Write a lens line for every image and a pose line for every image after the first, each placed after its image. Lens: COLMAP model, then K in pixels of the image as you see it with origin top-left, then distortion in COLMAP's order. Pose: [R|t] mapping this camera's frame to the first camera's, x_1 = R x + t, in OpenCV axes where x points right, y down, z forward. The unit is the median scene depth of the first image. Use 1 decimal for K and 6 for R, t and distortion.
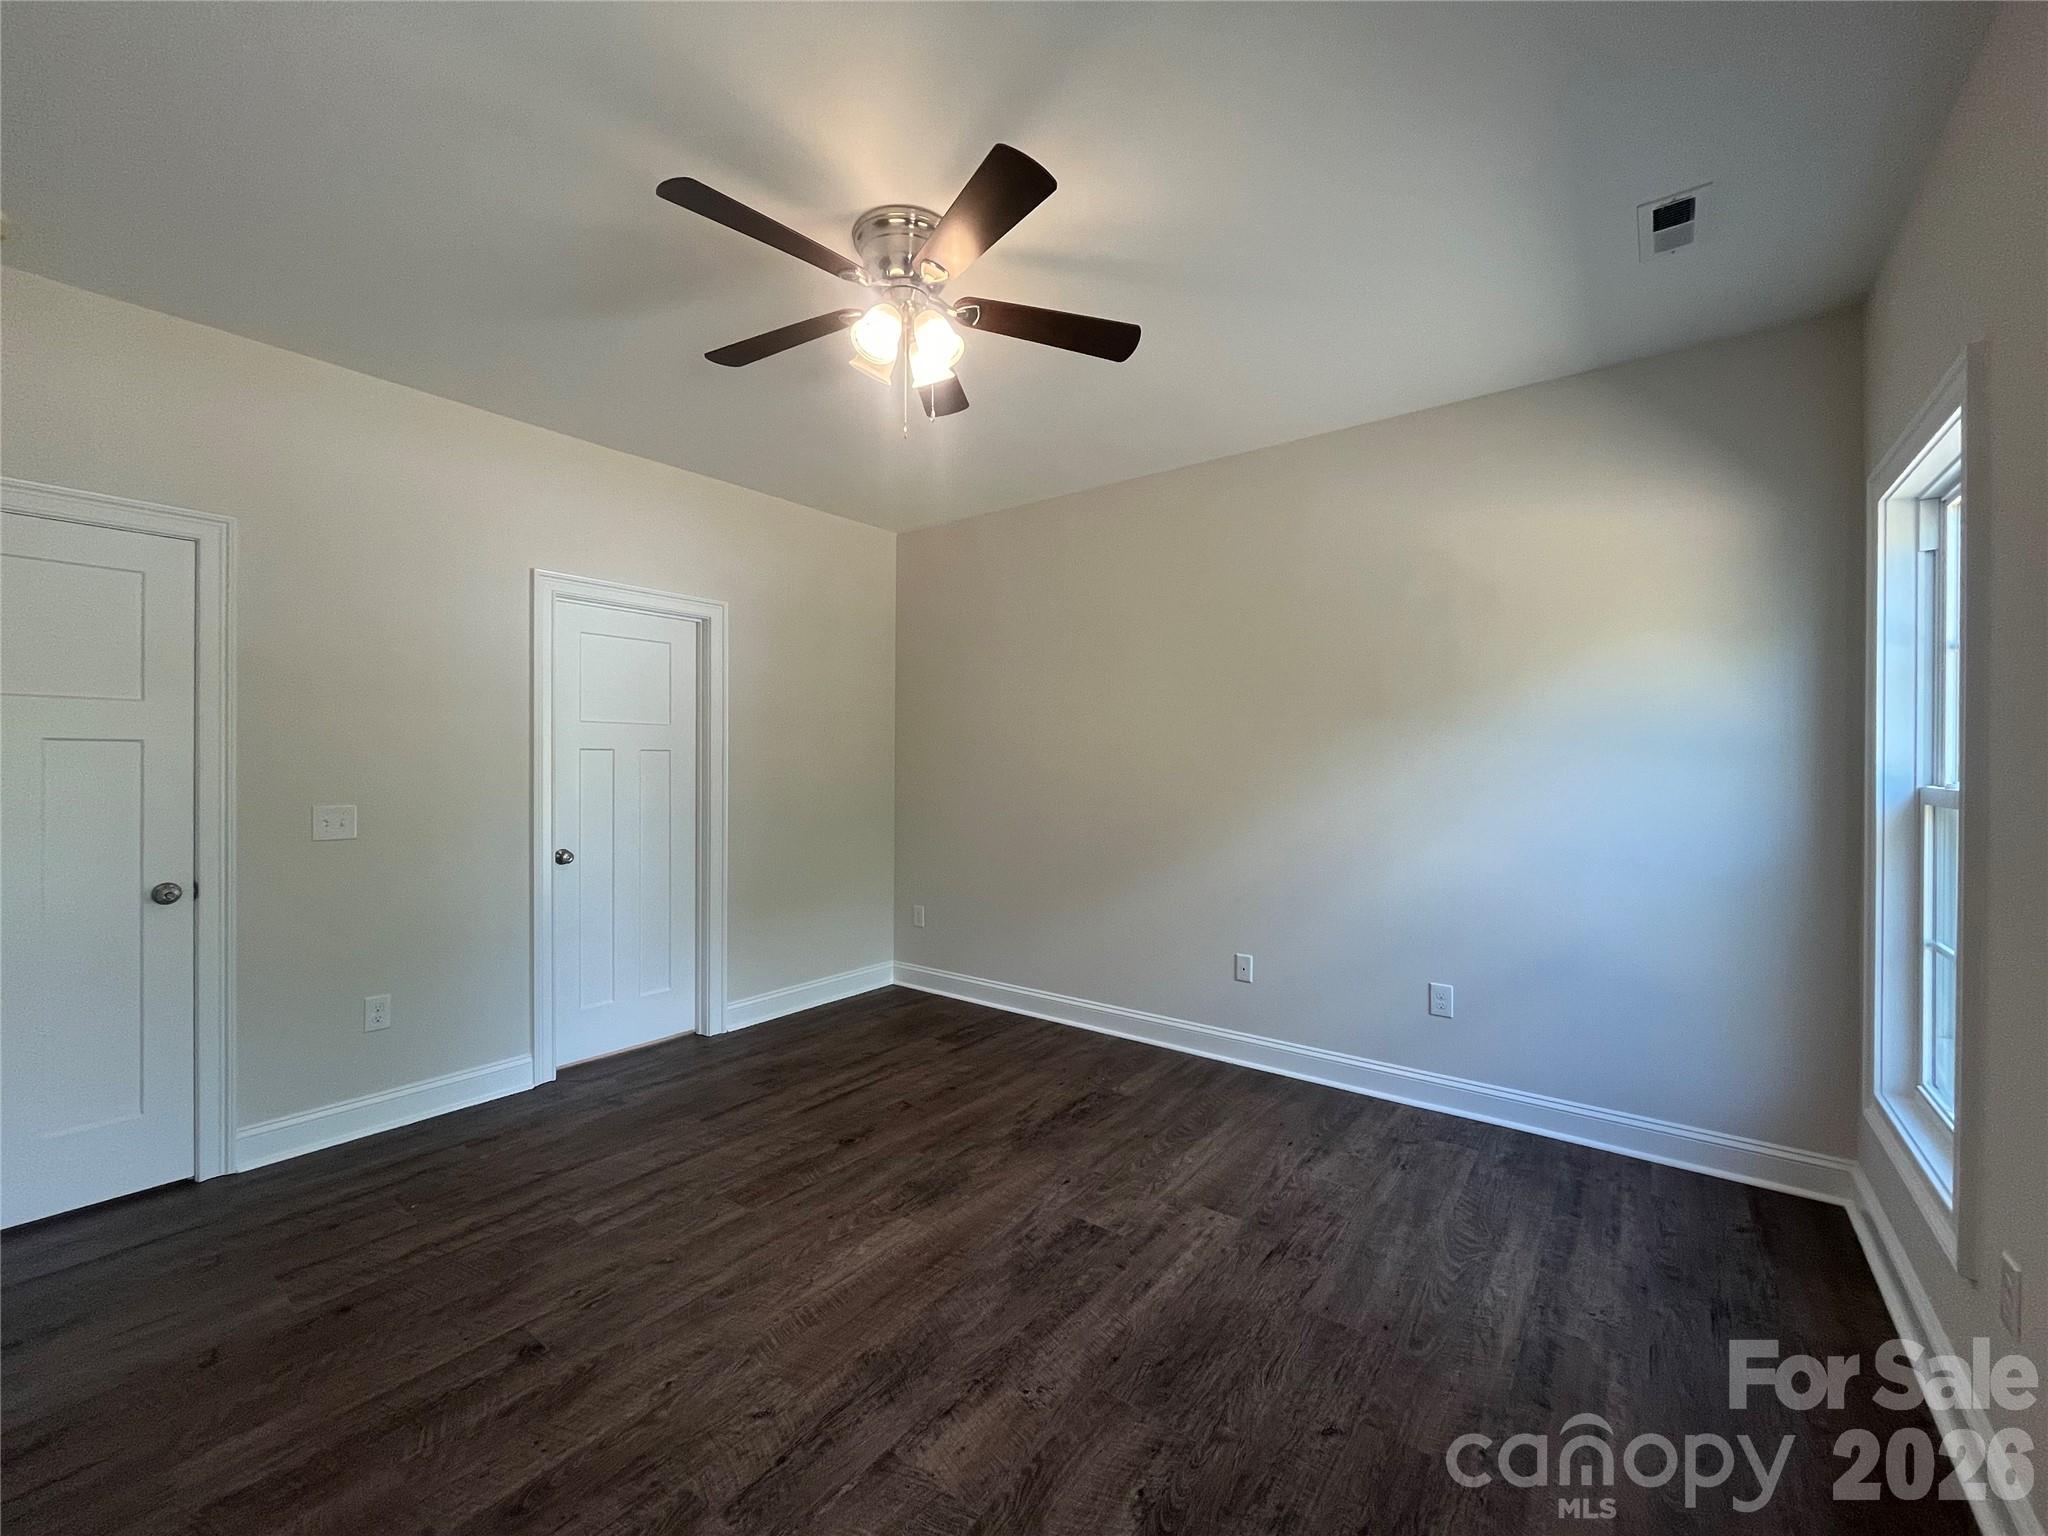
lens RADIAL K [[831.0, 0, 1015.4], [0, 831.0, 762.3], [0, 0, 1]] dist [-0.001906, 0.000337]
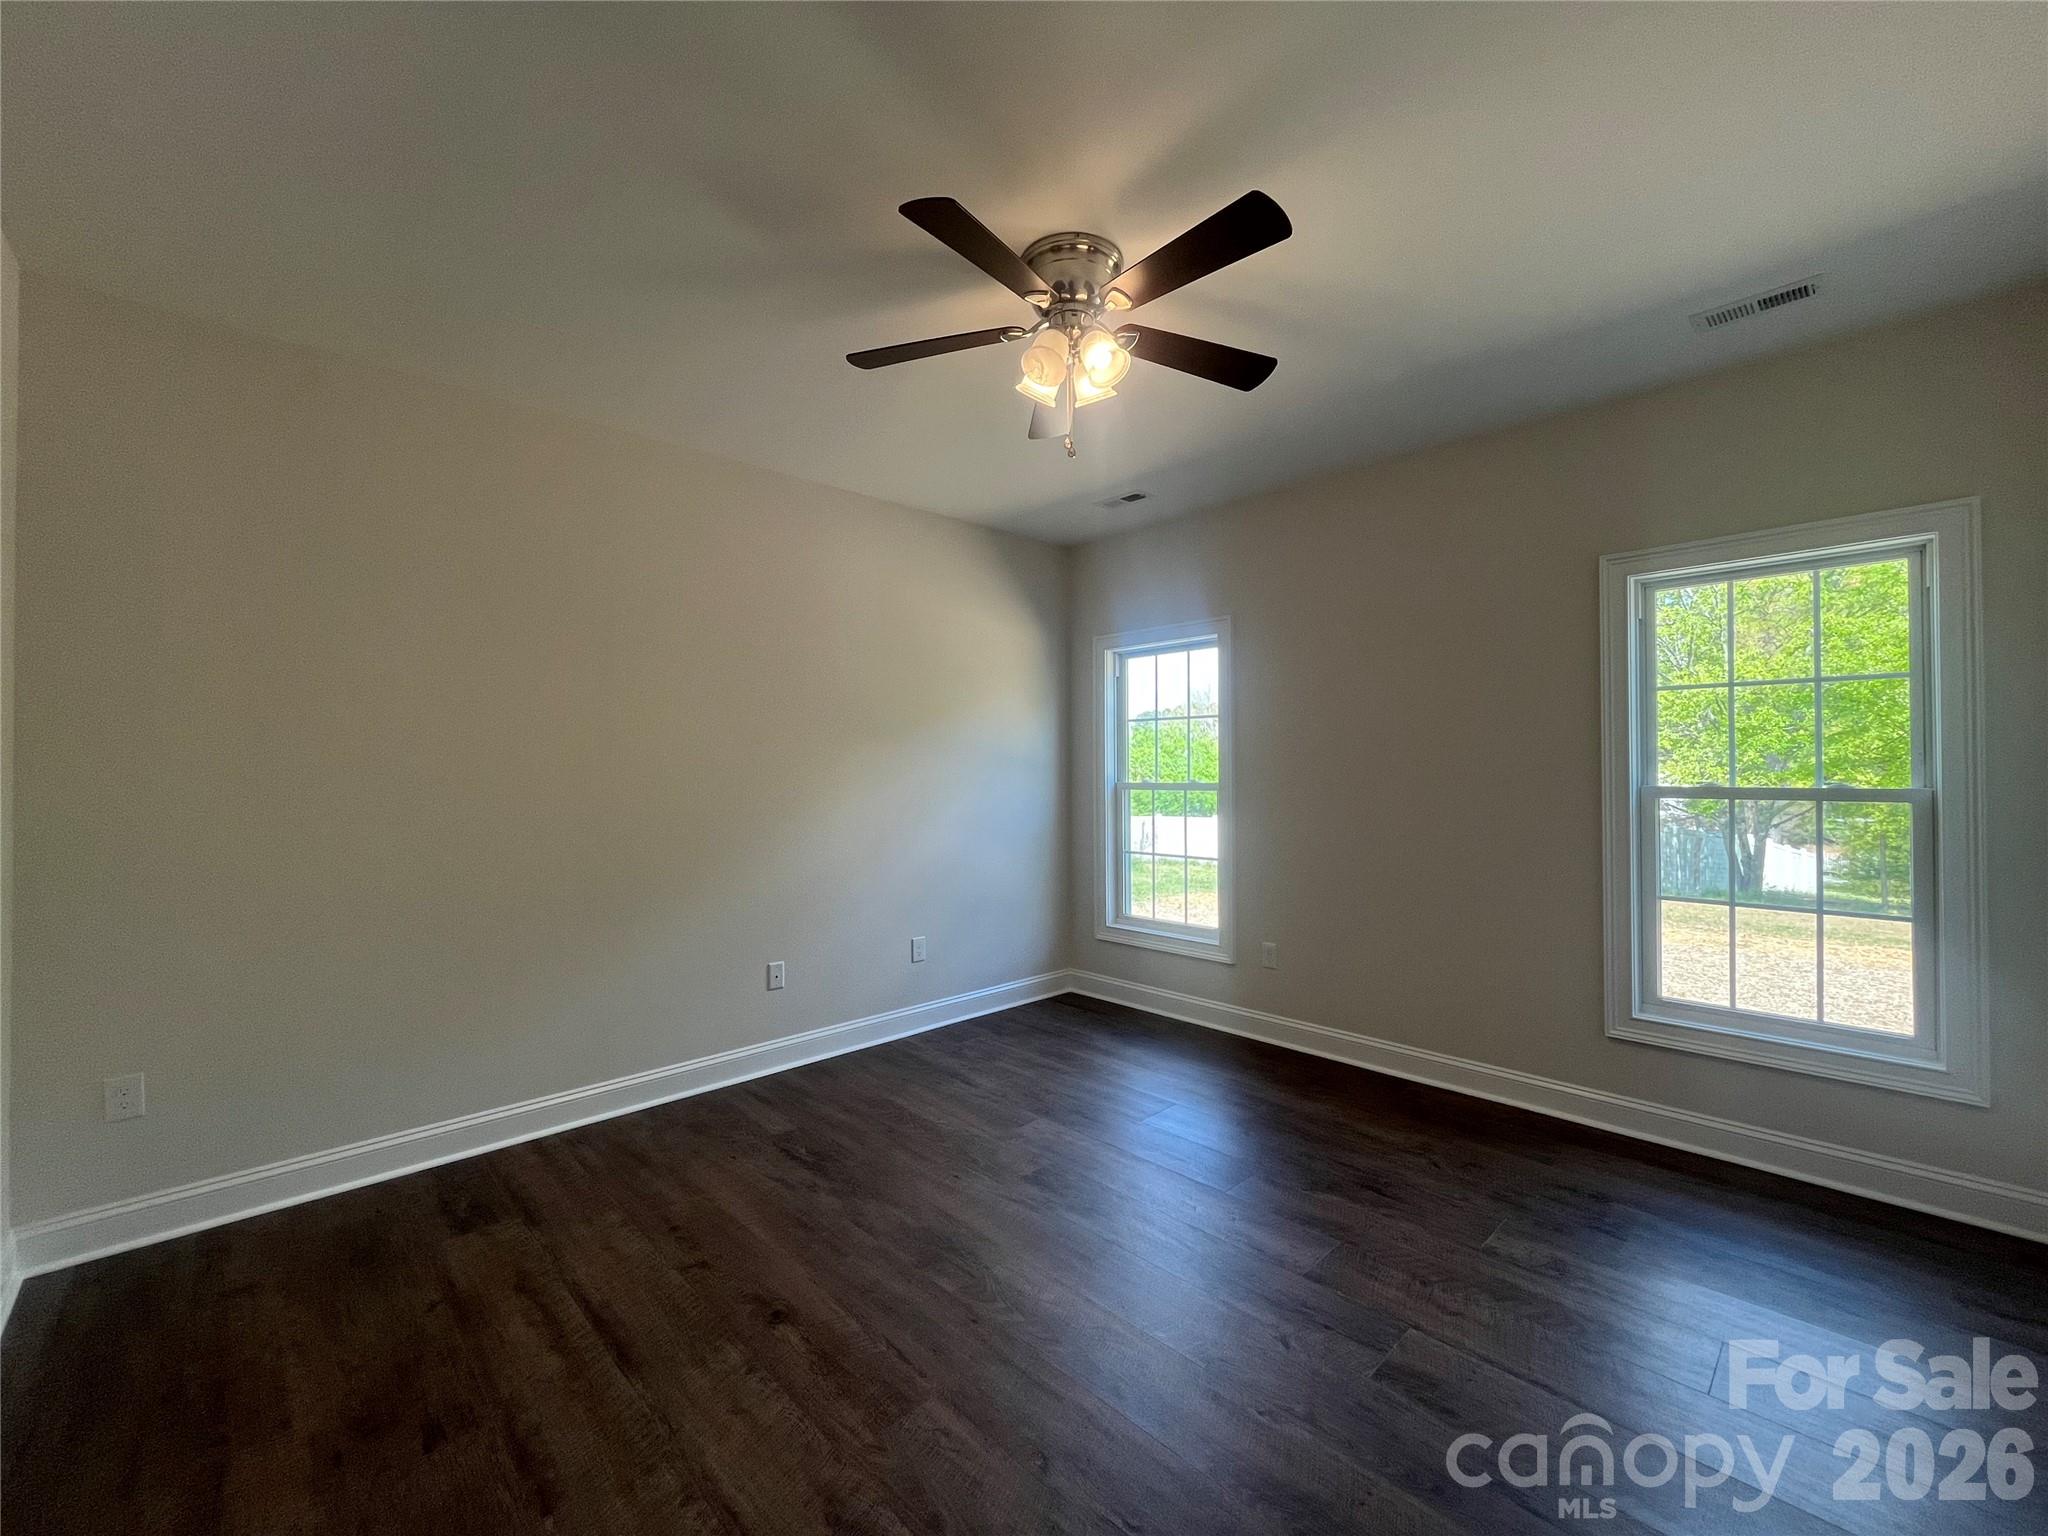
lens RADIAL K [[831.0, 0, 1026.5], [0, 831.0, 769.5], [0, 0, 1]] dist [-0.001906, 0.000337]
pose [[0.145939, -0.000464, 0.989293, -0.787611], [0.006238, 0.999980, -0.000451, -0.003595], [-0.989274, 0.006237, 0.145939, 0.624578]]
